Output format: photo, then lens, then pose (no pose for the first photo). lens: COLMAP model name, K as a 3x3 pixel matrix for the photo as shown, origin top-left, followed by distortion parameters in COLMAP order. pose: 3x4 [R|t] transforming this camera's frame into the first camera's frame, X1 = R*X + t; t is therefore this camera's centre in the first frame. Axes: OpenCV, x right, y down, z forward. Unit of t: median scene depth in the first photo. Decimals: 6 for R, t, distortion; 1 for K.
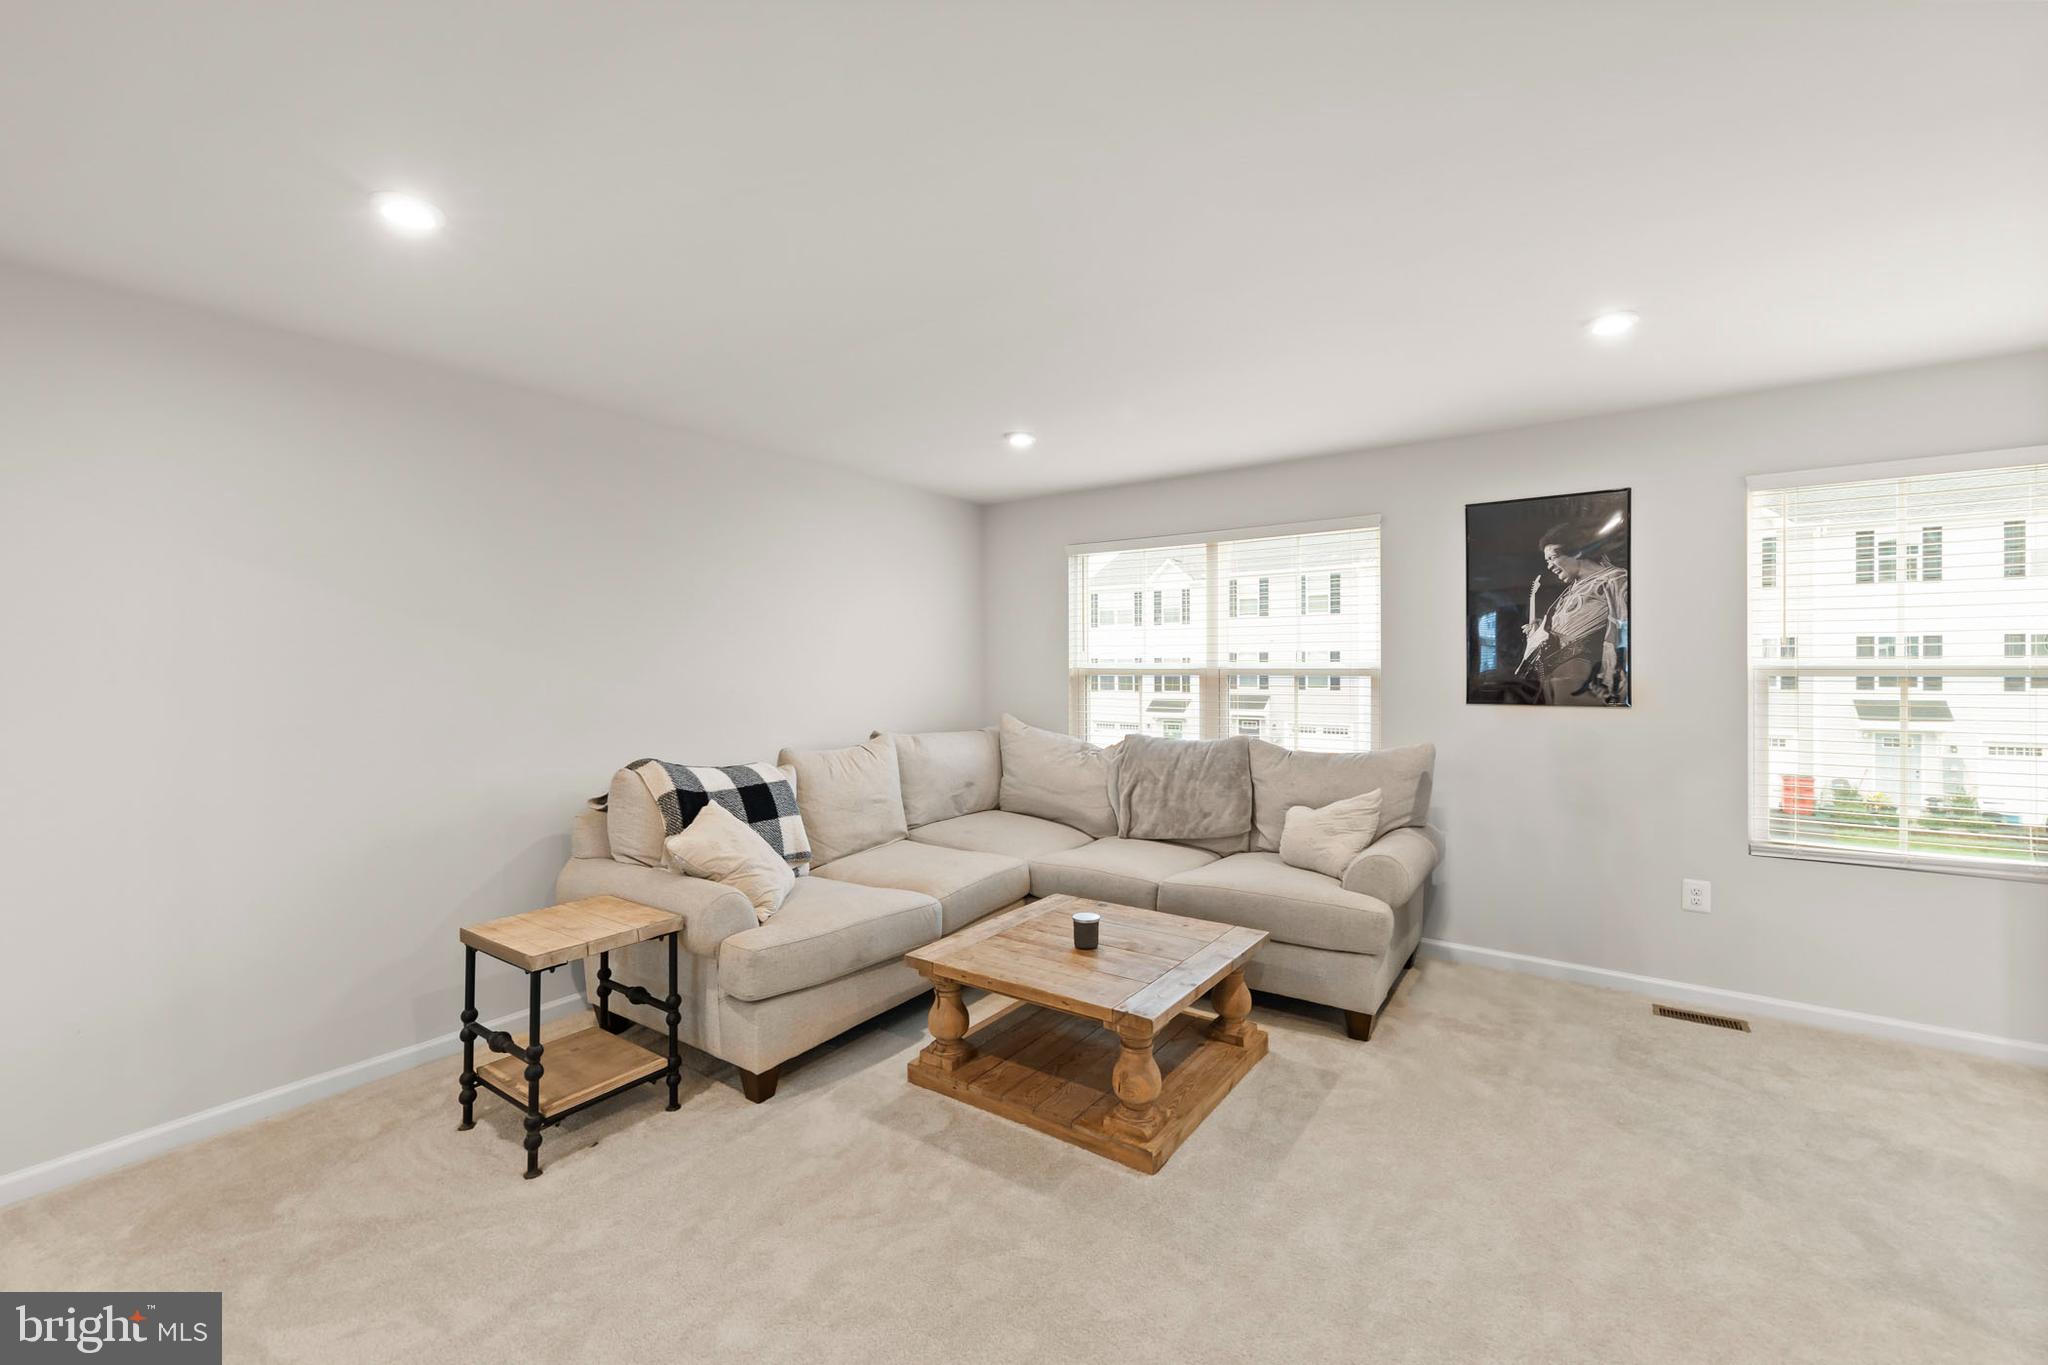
lens RADIAL K [[837.3, 0, 1031.8], [0, 837.3, 674.8], [0, 0, 1]] dist [0.003294, 0.000073]
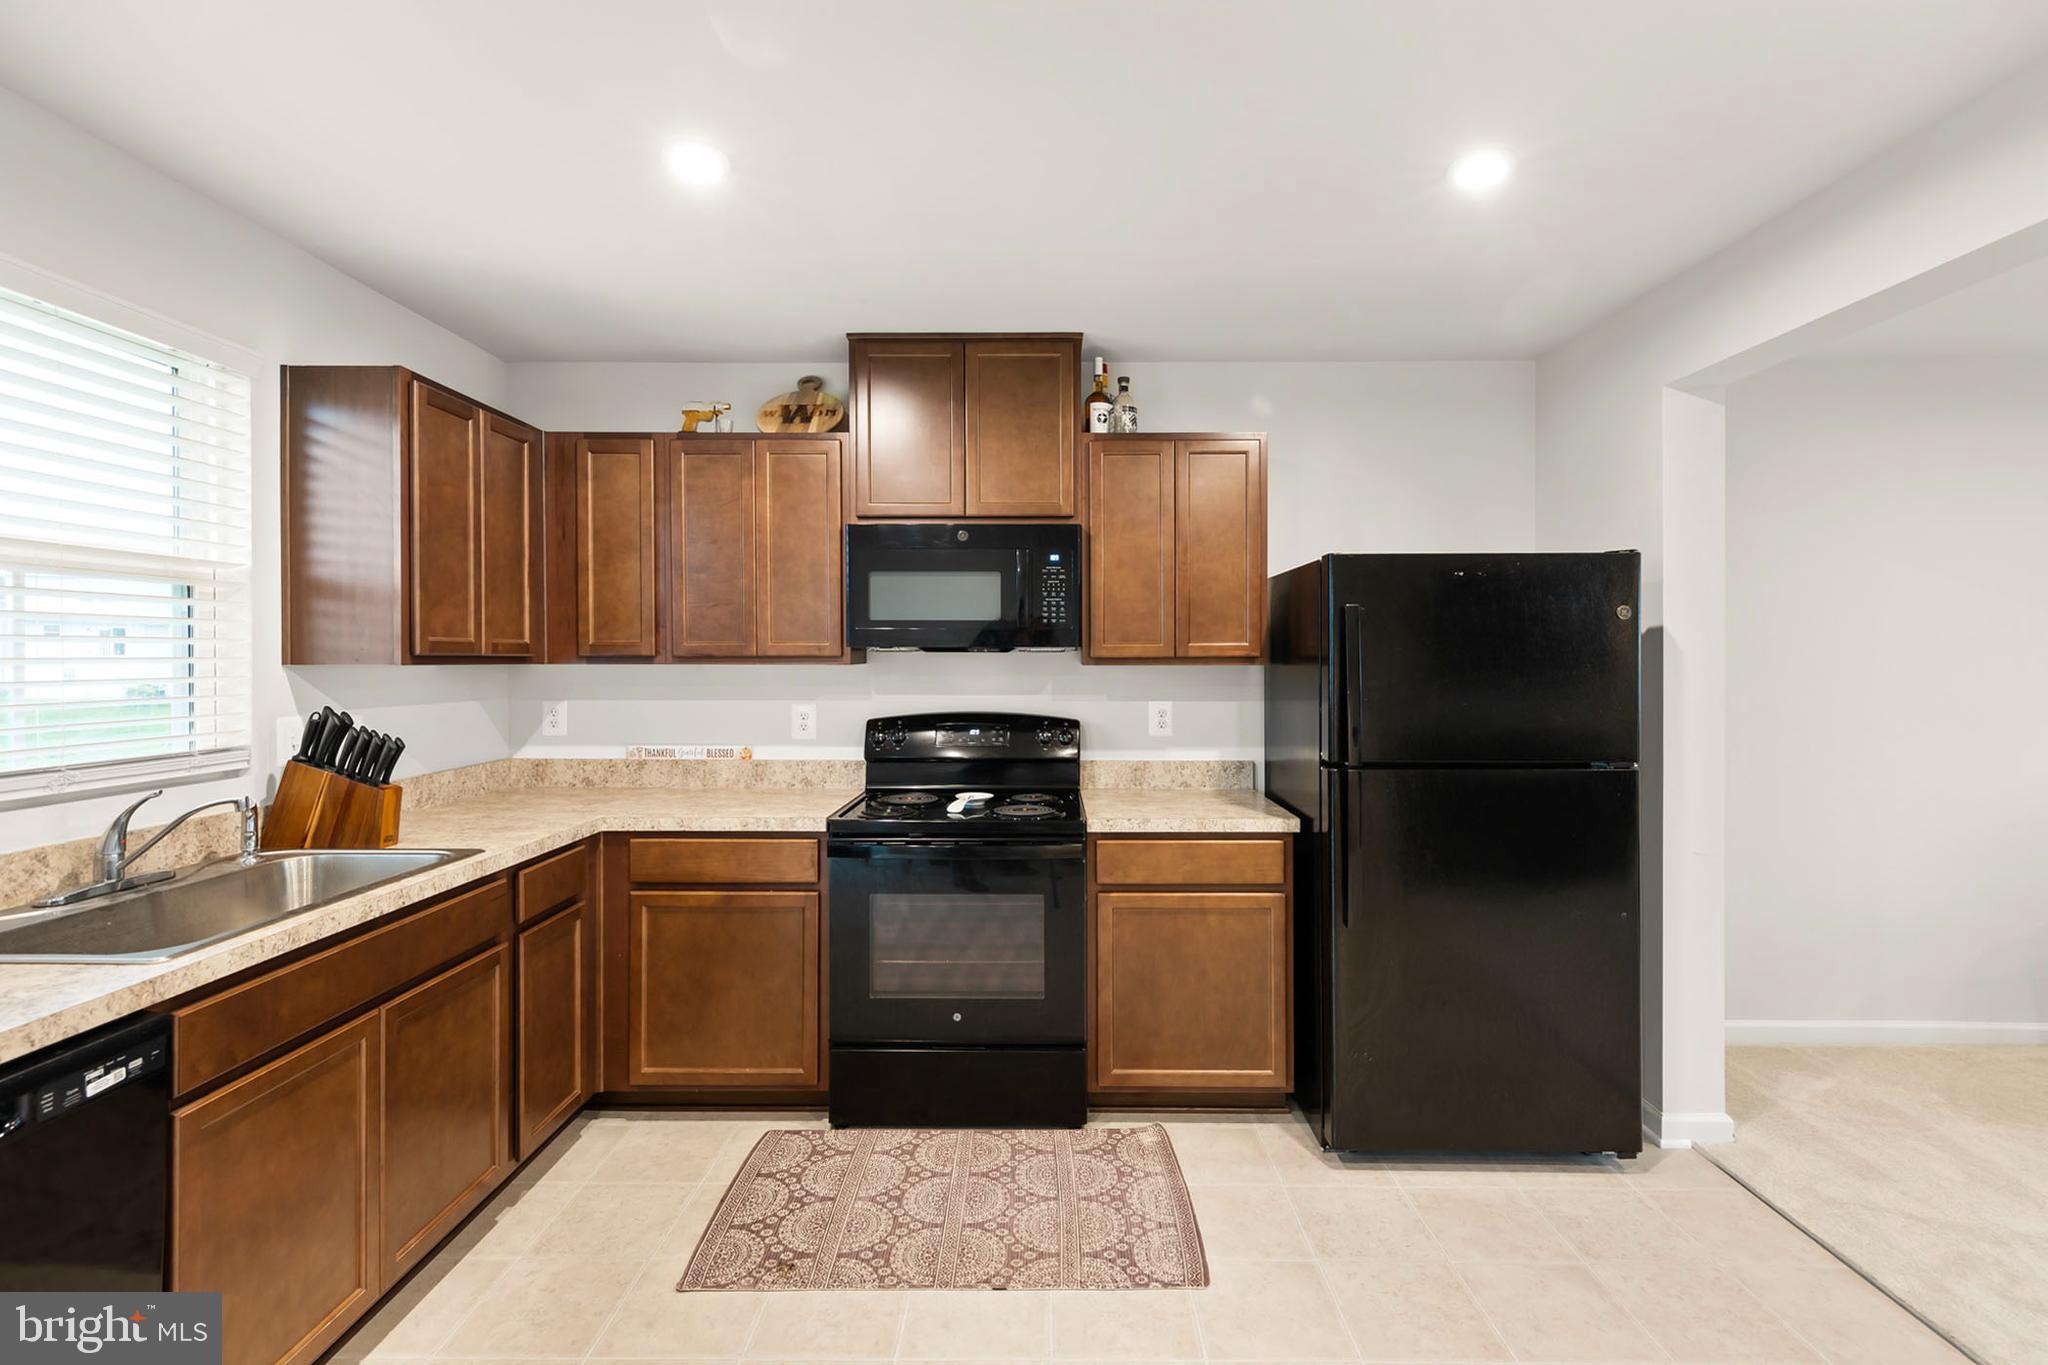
lens RADIAL K [[927.2, 0, 1036.2], [0, 927.2, 662.8], [0, 0, 1]] dist [0.006973, -0.000211]
pose [[0.563678, 0.008887, -0.825947, -0.379915], [-0.012261, 0.999922, 0.002391, 0.009769], [0.825903, 0.008779, 0.563743, -0.520743]]
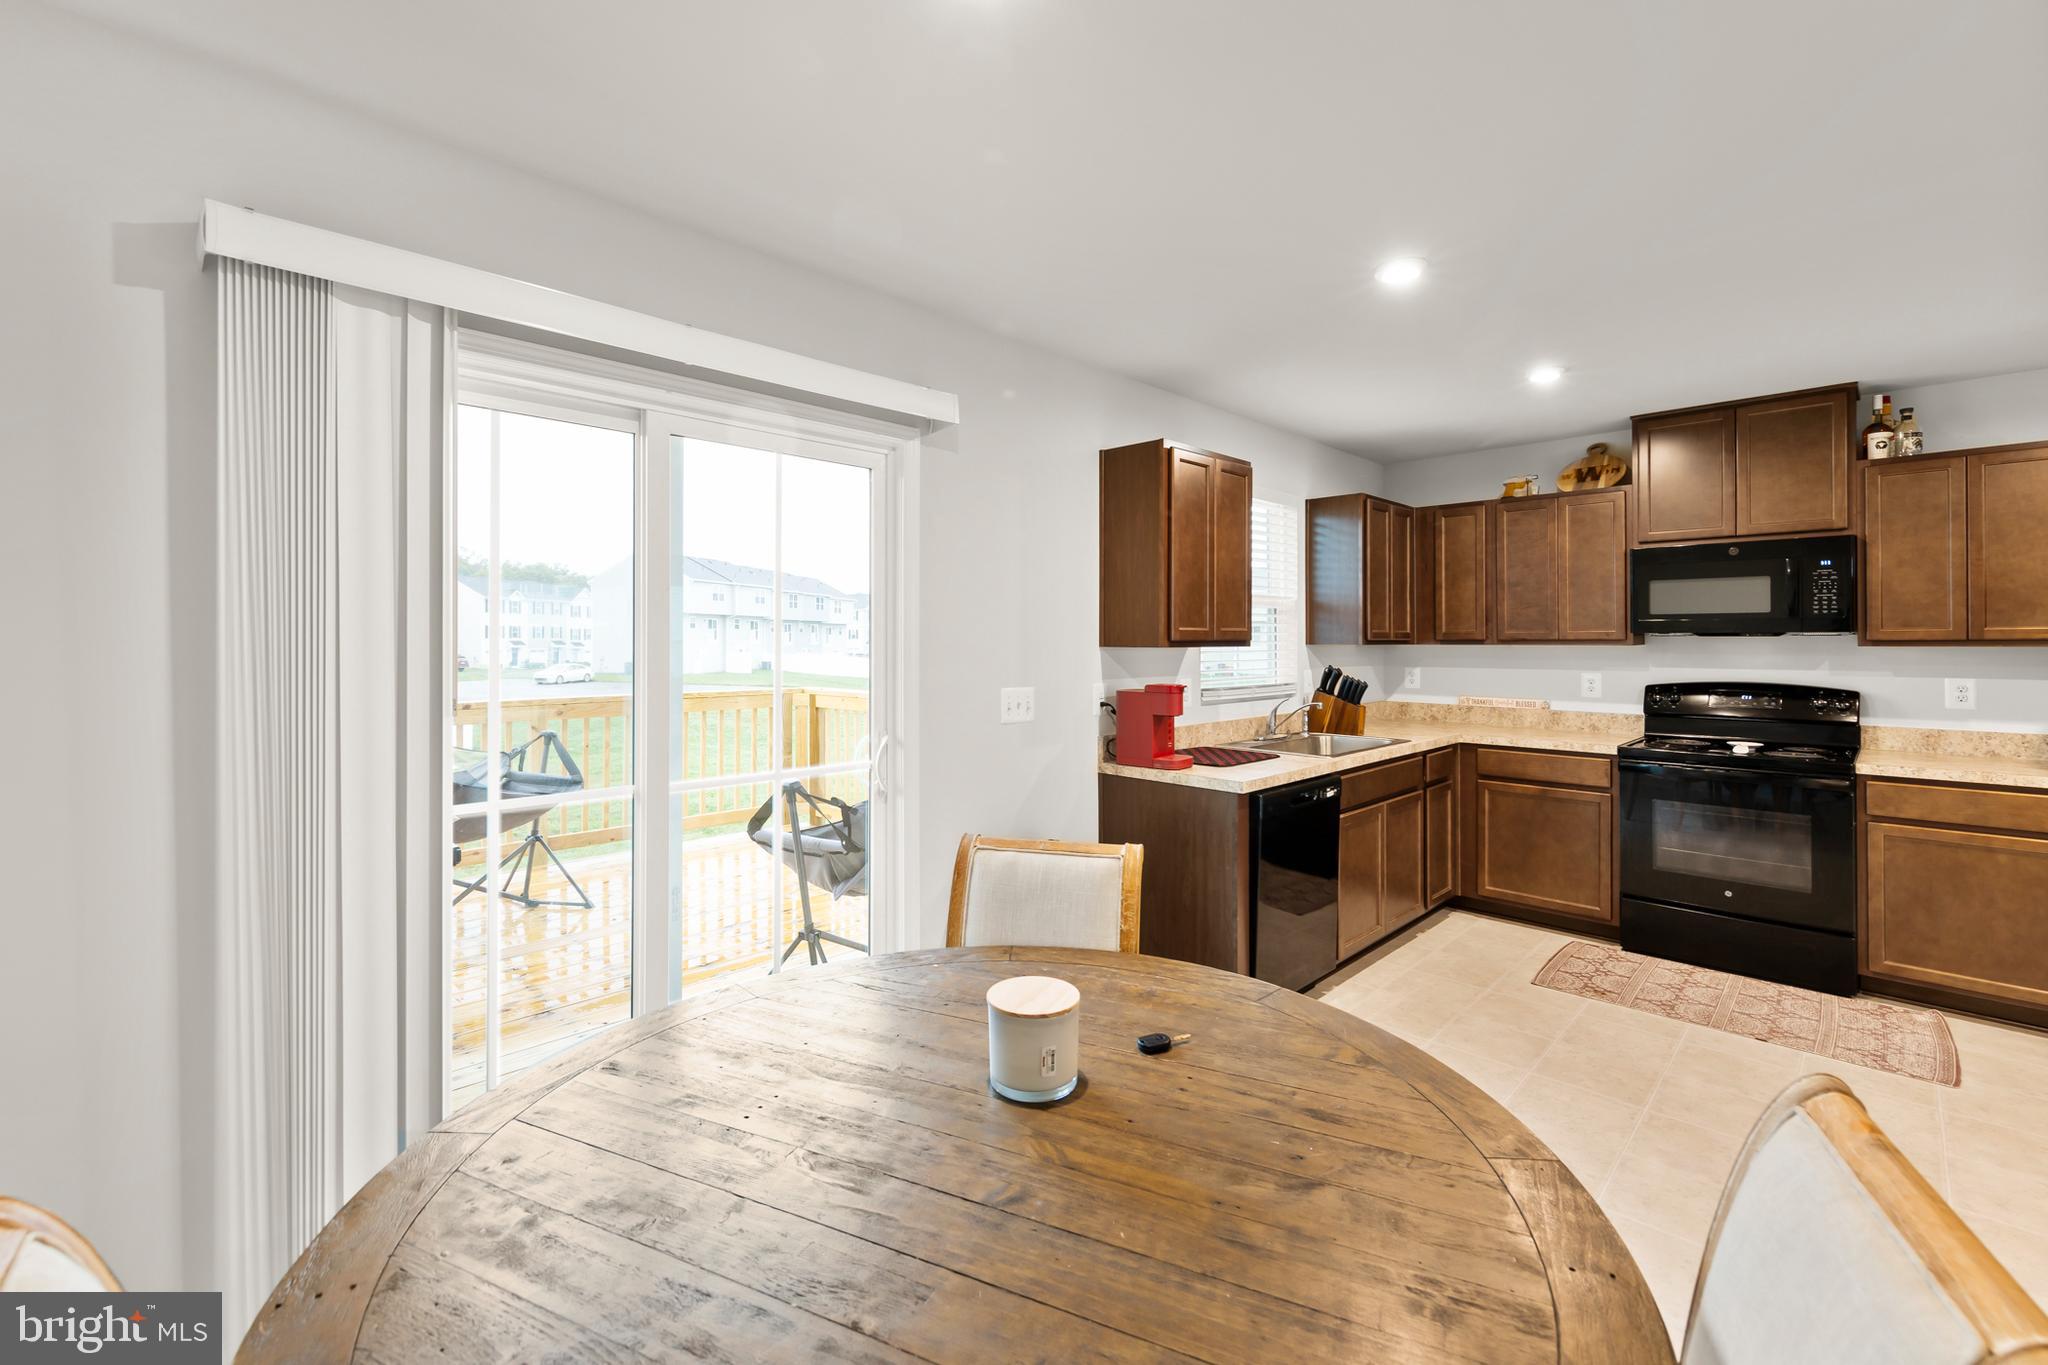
lens RADIAL K [[863.9, 0, 1027.2], [0, 863.9, 639.7], [0, 0, 1]] dist [0.007487, -0.000861]
pose [[-0.174325, 0.003737, -0.984681, 0.072565], [-0.009010, 0.999945, 0.005390, 0.009037], [0.984647, 0.009811, -0.174282, -0.761744]]
